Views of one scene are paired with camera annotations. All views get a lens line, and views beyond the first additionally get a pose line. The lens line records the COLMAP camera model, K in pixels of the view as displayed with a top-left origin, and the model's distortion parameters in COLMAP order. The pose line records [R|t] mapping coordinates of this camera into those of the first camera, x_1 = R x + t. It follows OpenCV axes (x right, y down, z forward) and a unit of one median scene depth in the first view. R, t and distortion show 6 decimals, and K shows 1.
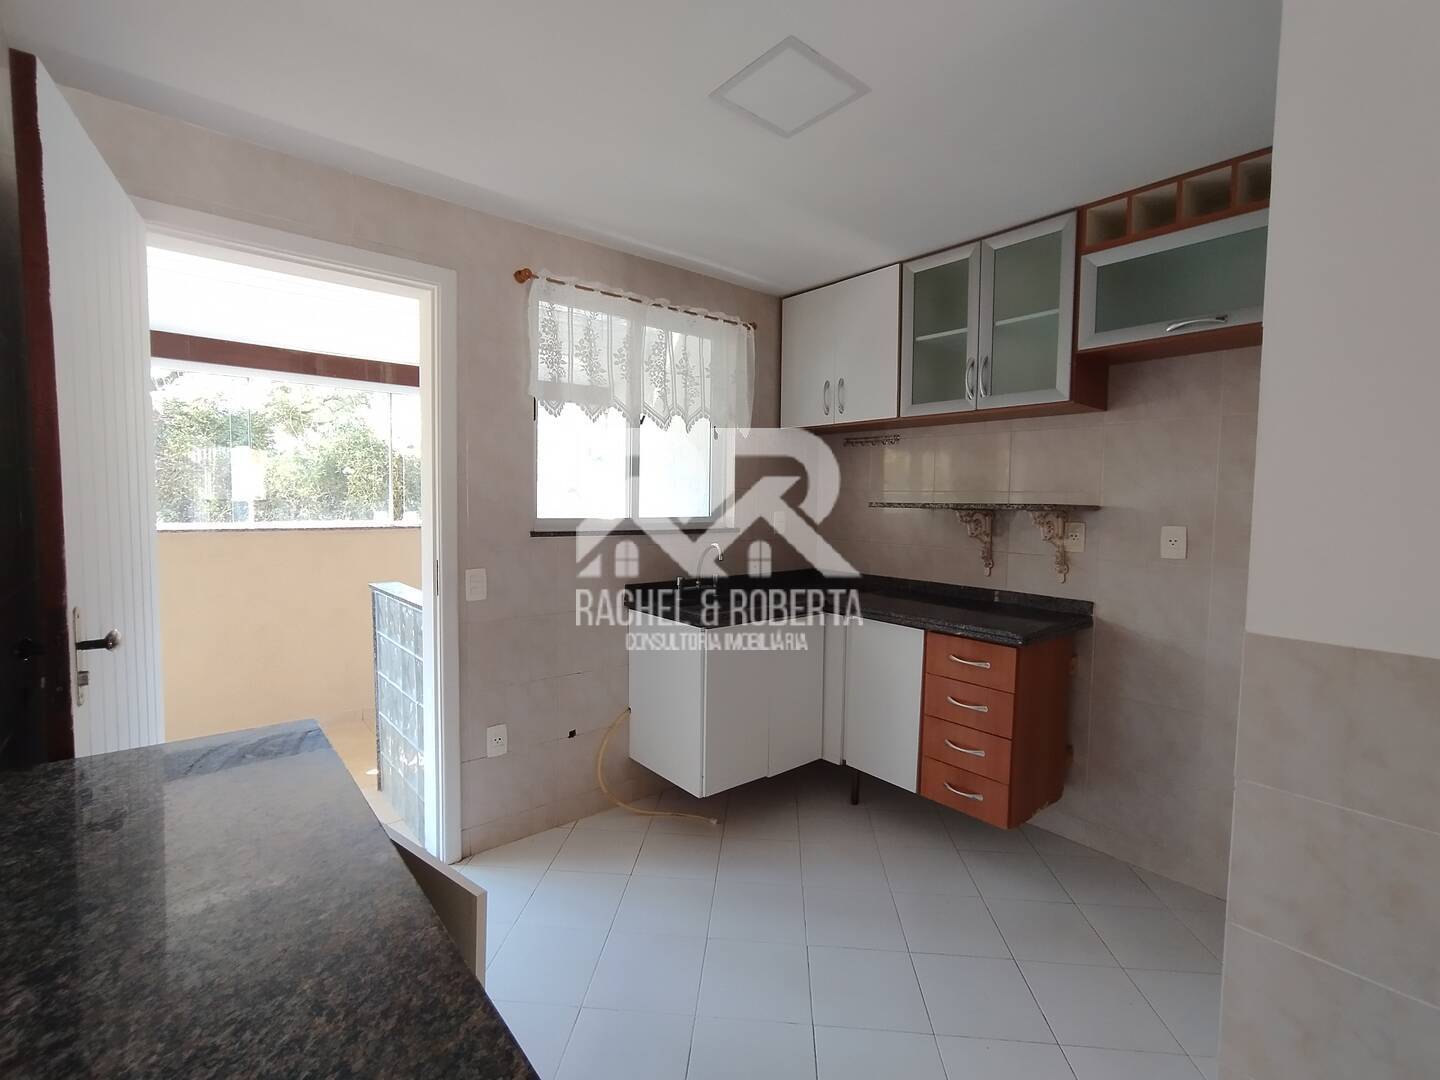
lens RADIAL K [[659.0, 0, 718.8], [0, 659.0, 538.8], [0, 0, 1]] dist [-0.001598, 0.000183]
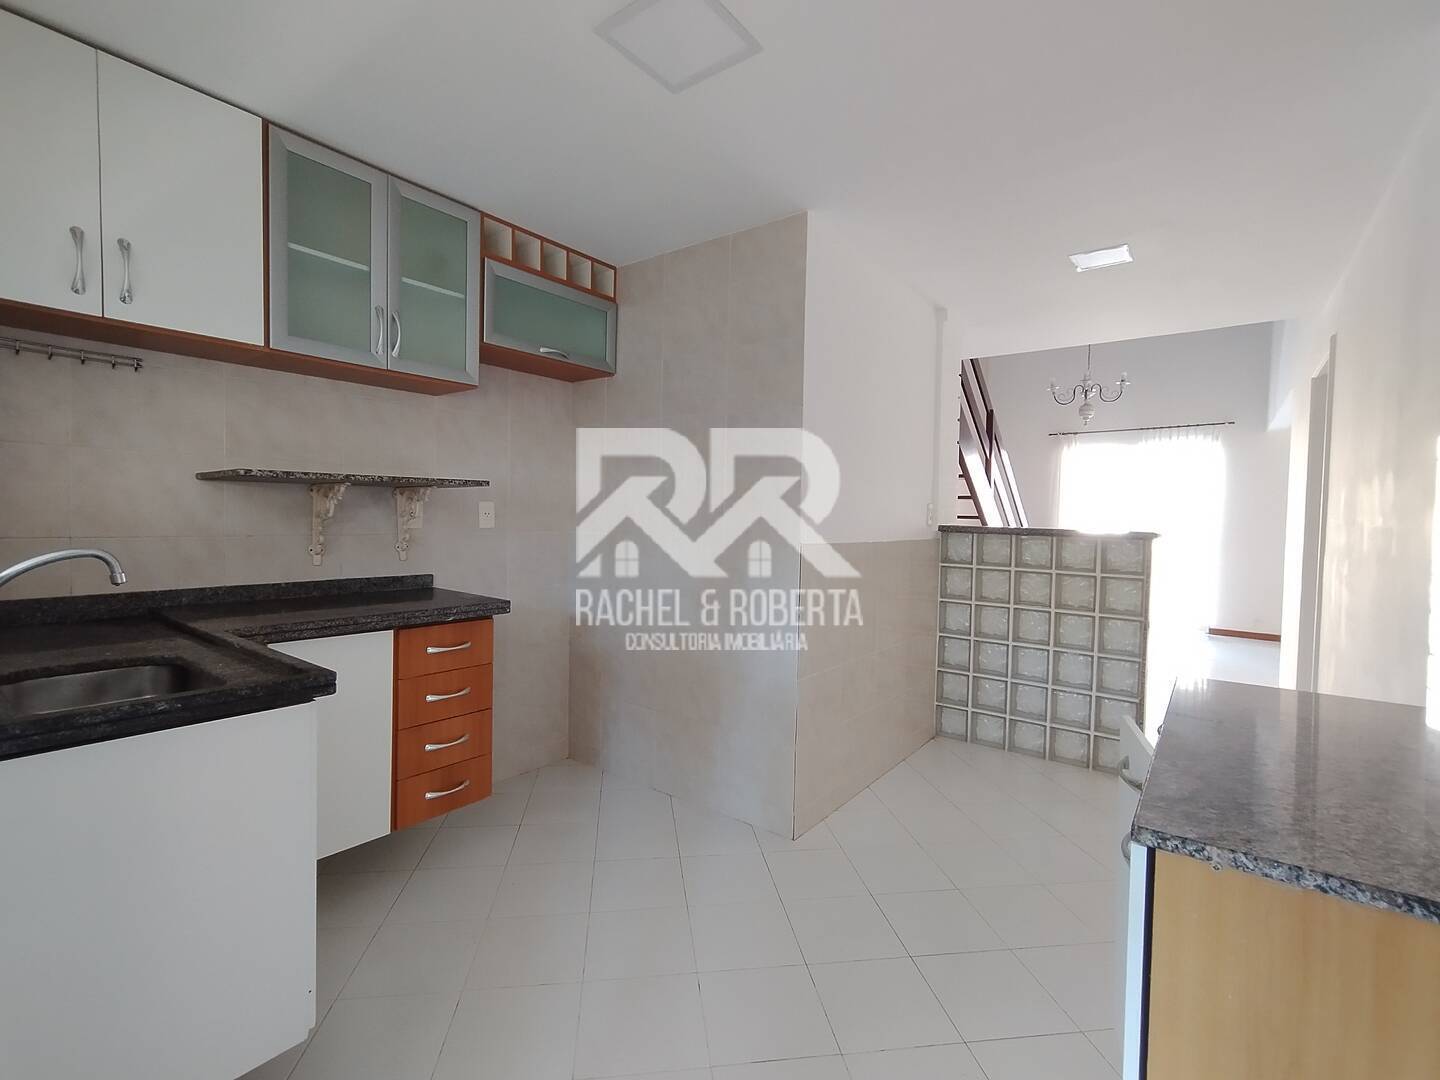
lens RADIAL K [[659.0, 0, 718.8], [0, 659.0, 538.8], [0, 0, 1]] dist [-0.001598, 0.000183]
pose [[-0.215464, -0.055396, 0.974939, -0.570678], [0.031289, 0.997485, 0.063592, -0.013650], [-0.976010, 0.044207, -0.213189, 0.773395]]
